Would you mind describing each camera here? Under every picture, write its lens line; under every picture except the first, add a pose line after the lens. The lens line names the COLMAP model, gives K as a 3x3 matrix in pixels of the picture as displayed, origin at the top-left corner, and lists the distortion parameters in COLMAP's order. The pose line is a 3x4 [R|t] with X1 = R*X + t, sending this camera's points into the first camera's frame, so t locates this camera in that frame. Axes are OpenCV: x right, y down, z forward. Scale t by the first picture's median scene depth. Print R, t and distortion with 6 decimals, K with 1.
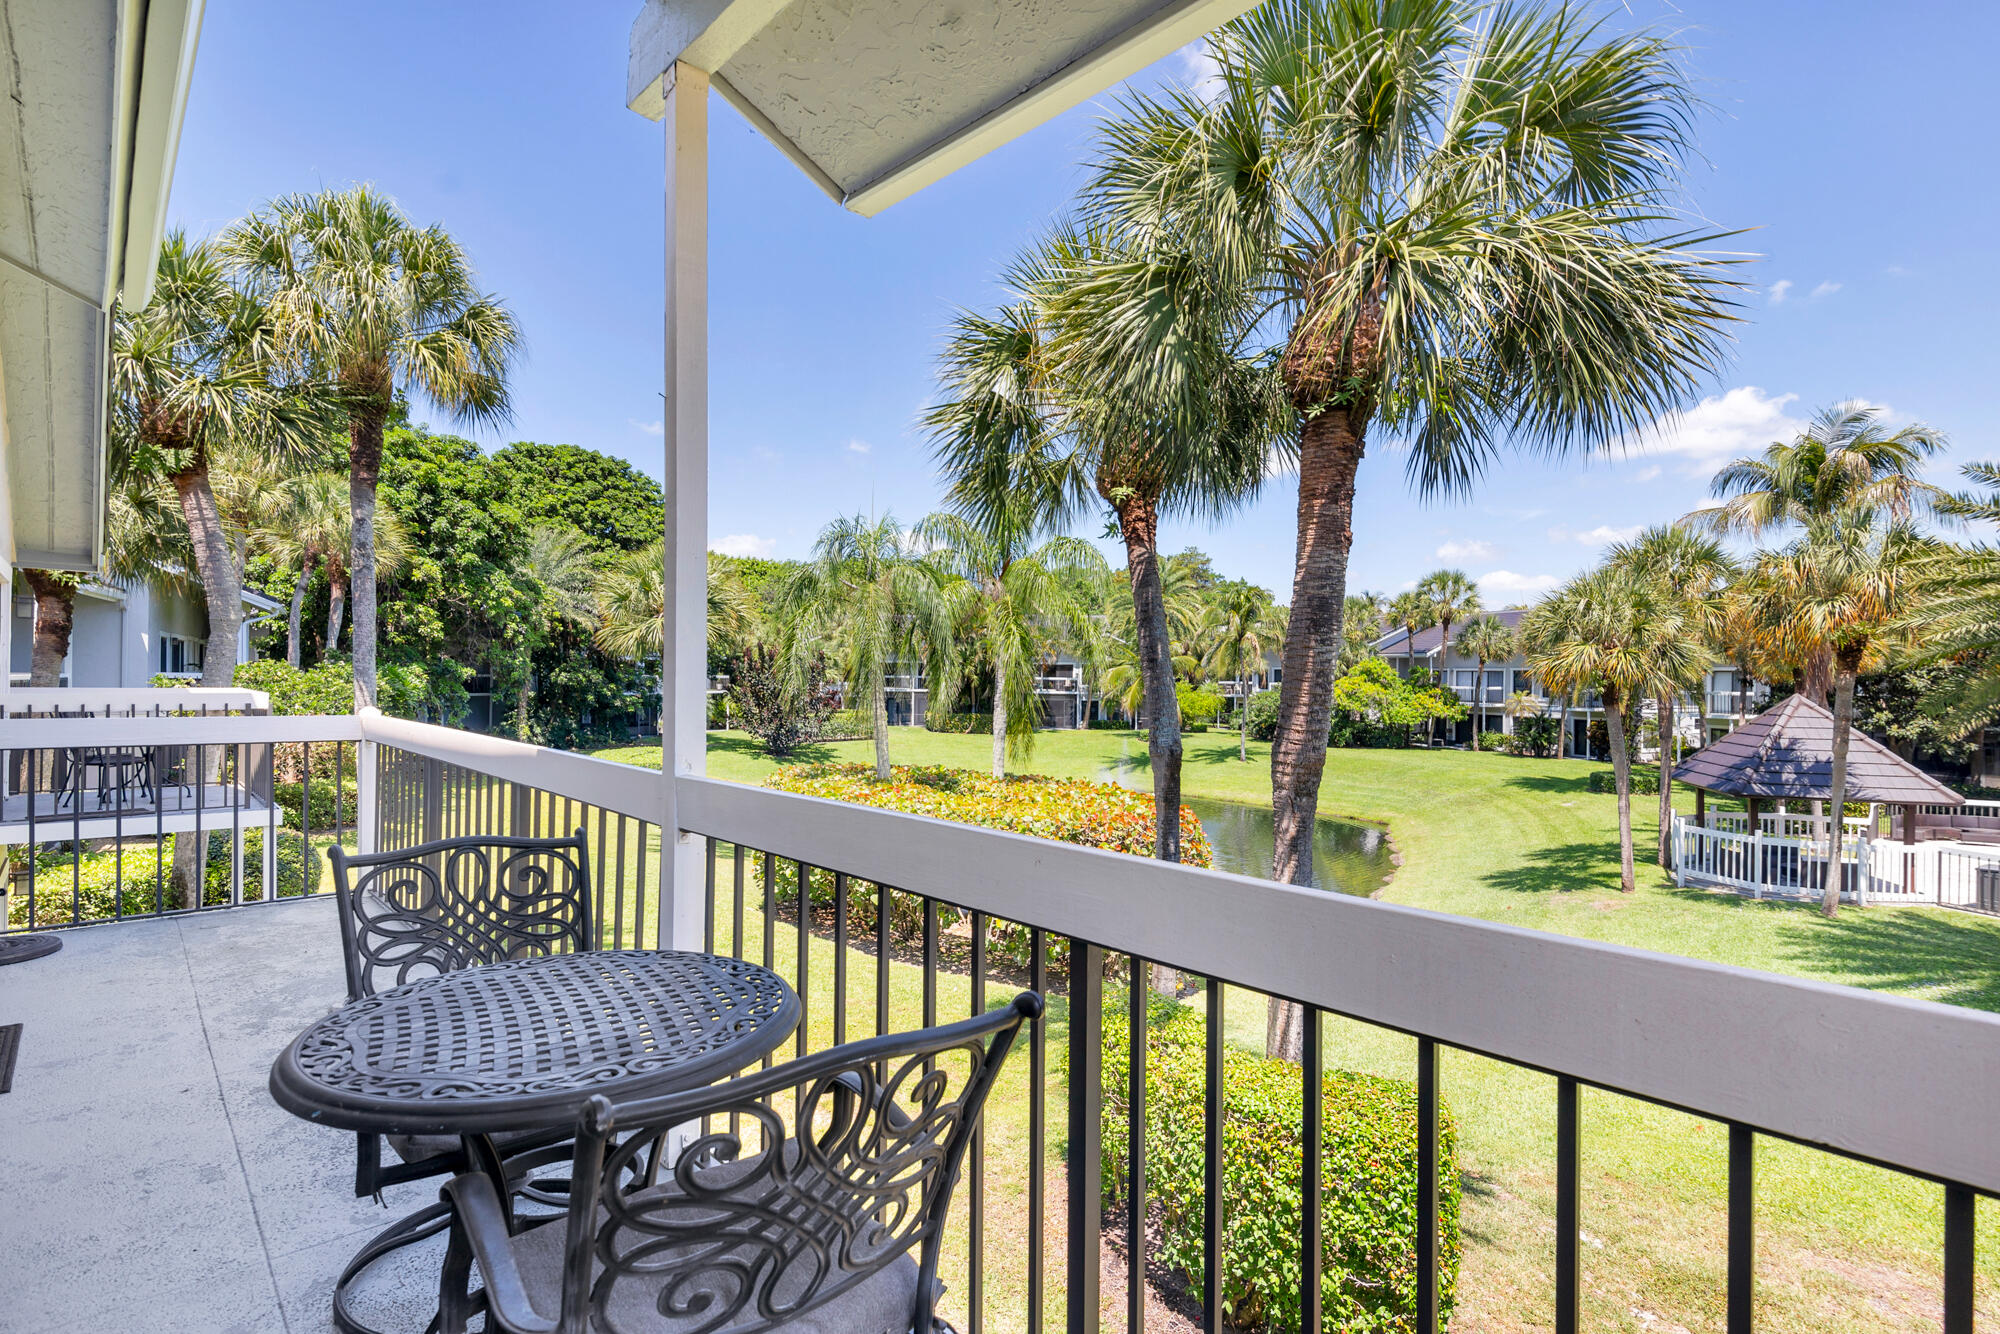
lens RADIAL K [[948.7, 0, 1008.8], [0, 948.7, 673.9], [0, 0, 1]] dist [0.002996, -0.001127]
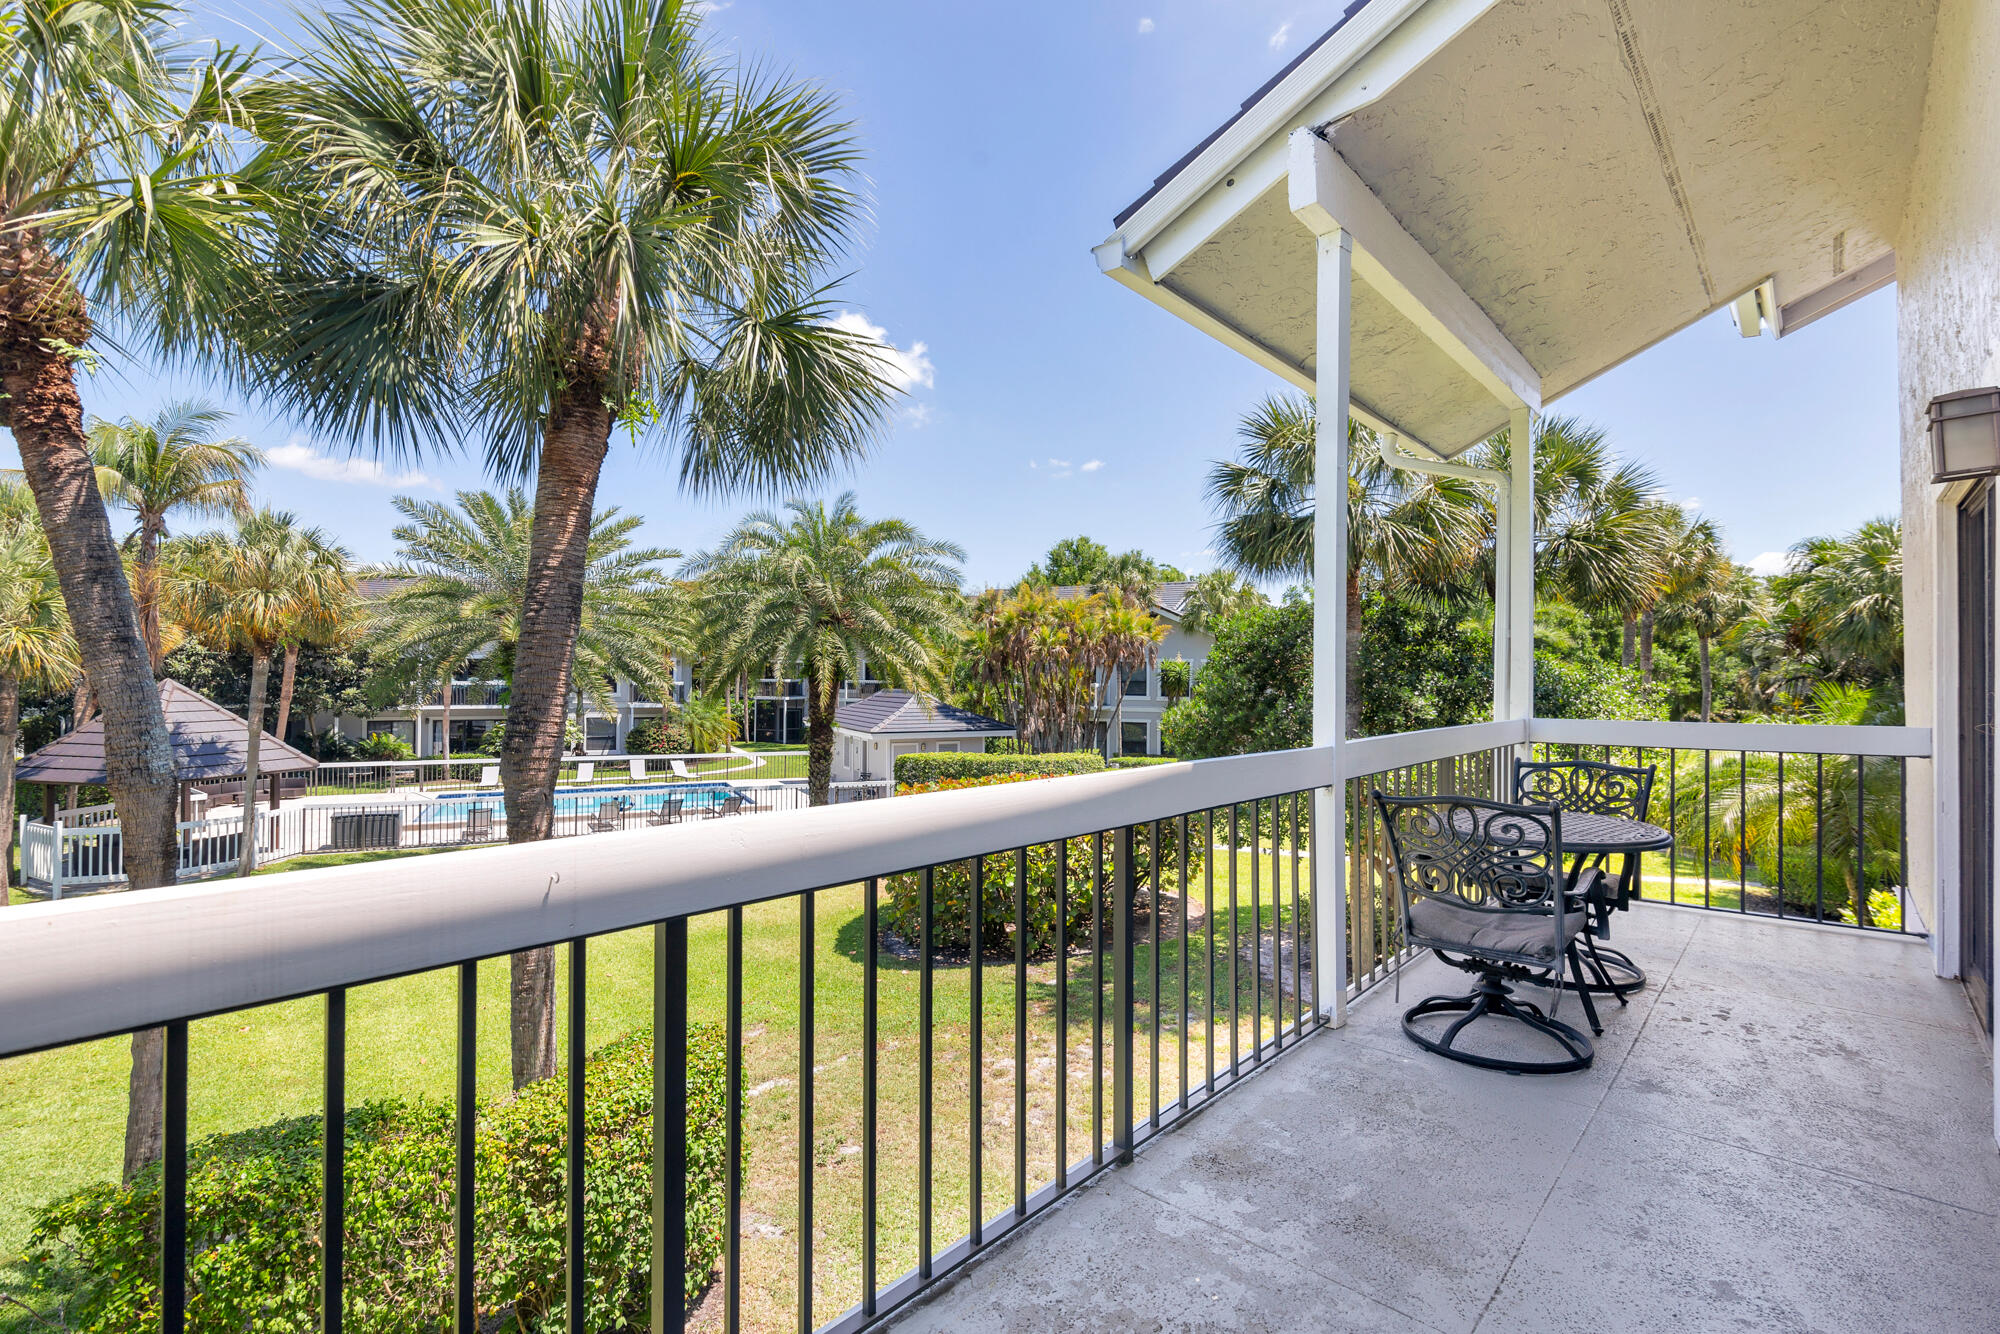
lens RADIAL K [[908.0, 0, 1002.8], [0, 908.0, 667.3], [0, 0, 1]] dist [-0.001553, -0.000035]
pose [[-0.077283, -0.003791, 0.997002, -0.208958], [-0.007815, 0.999964, 0.003197, -0.000775], [-0.996979, -0.007545, -0.077309, 0.203155]]
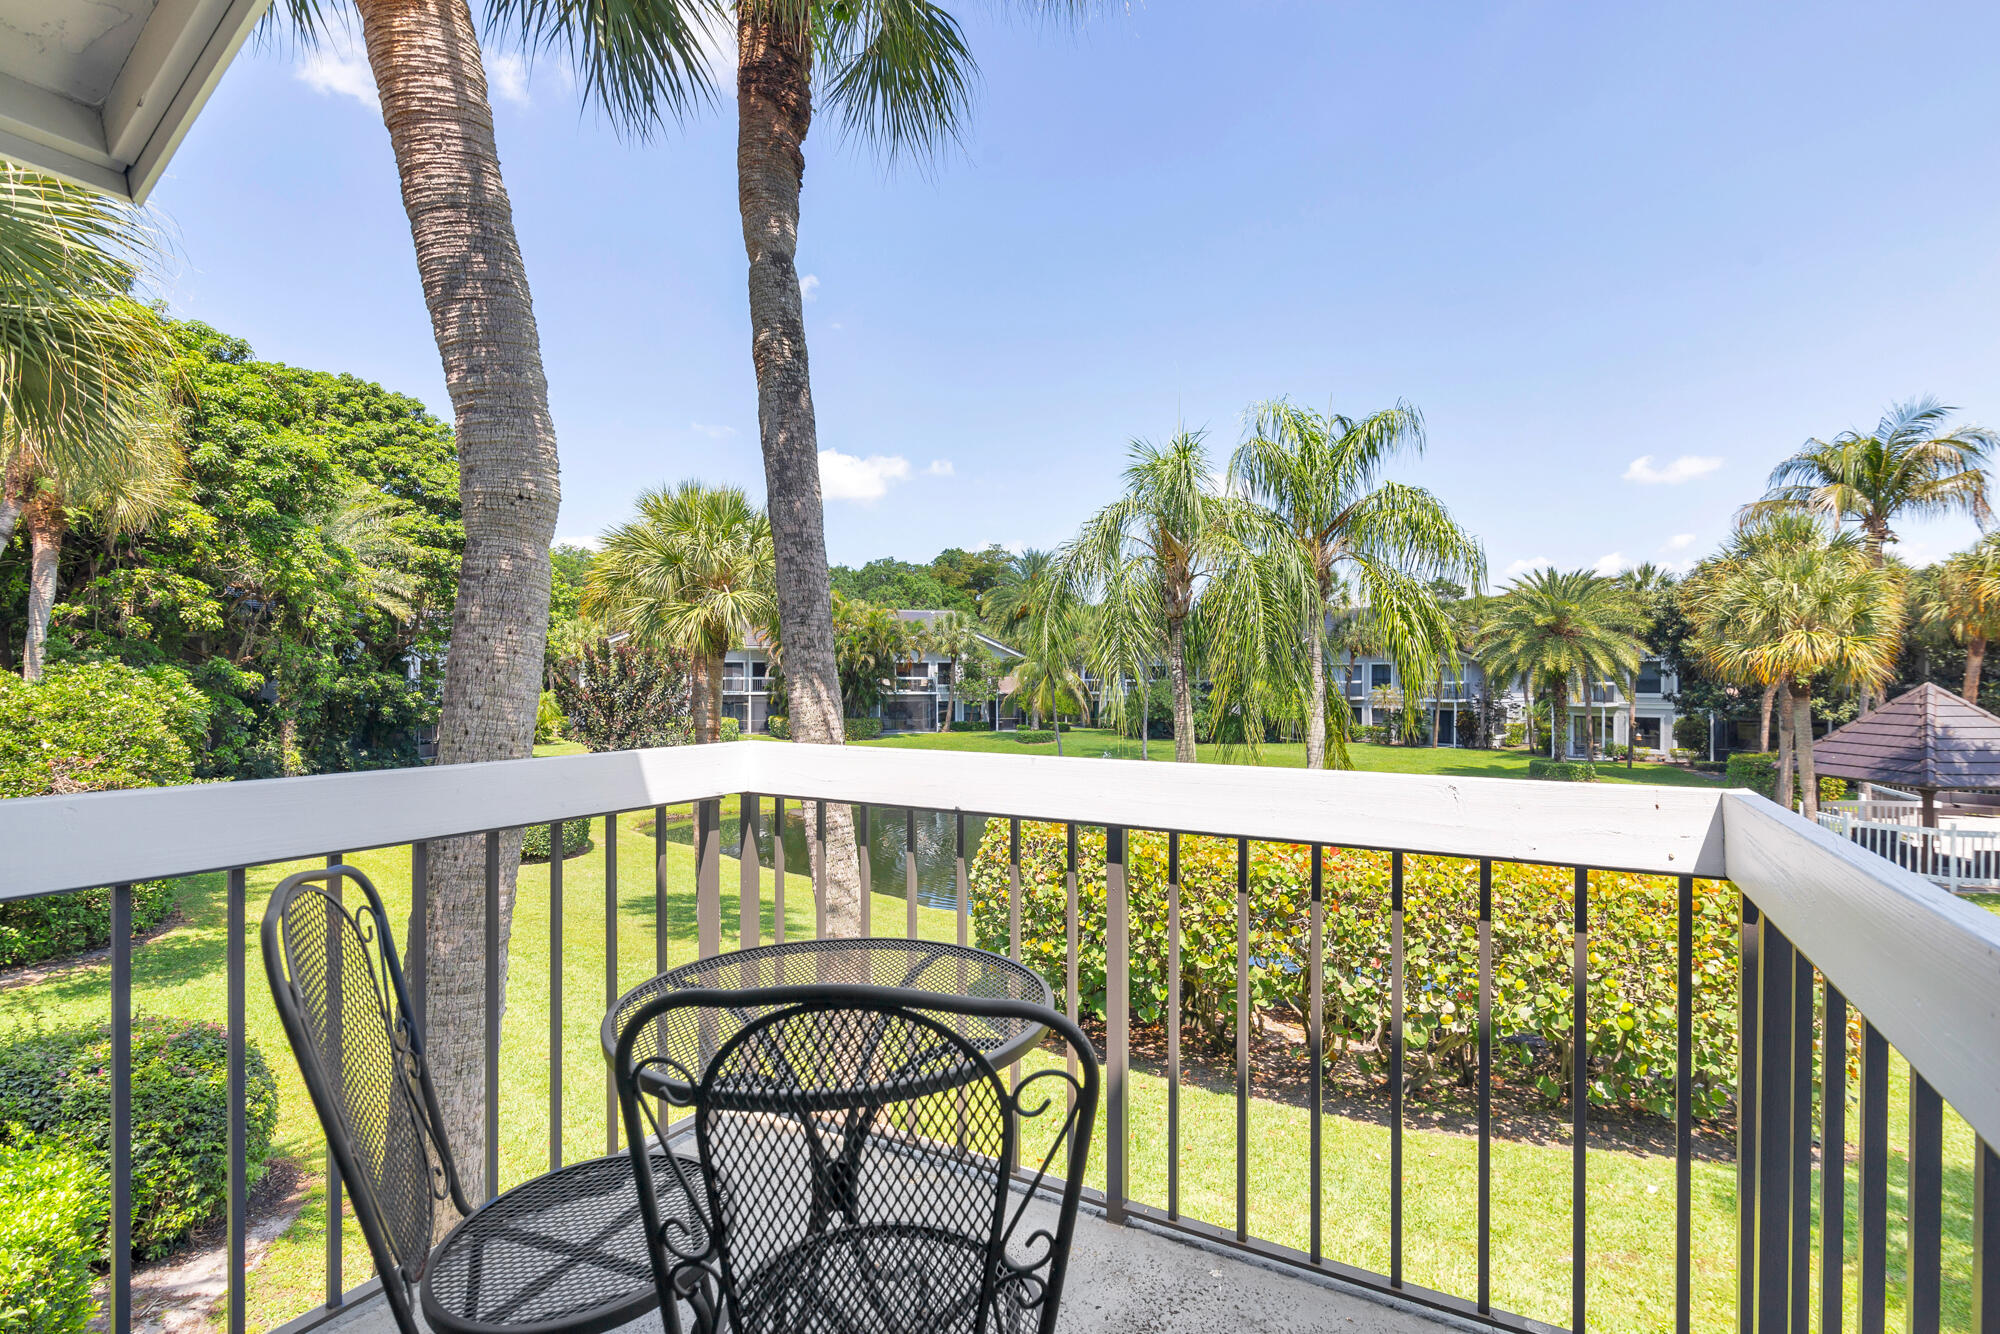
lens RADIAL K [[928.0, 0, 1006.8], [0, 928.0, 673.3], [0, 0, 1]] dist [0.003024, -0.001236]
pose [[0.958950, -0.011279, 0.283349, -0.393295], [0.011118, 0.999936, 0.002174, -0.001120], [-0.283356, 0.001065, 0.959014, 0.355812]]
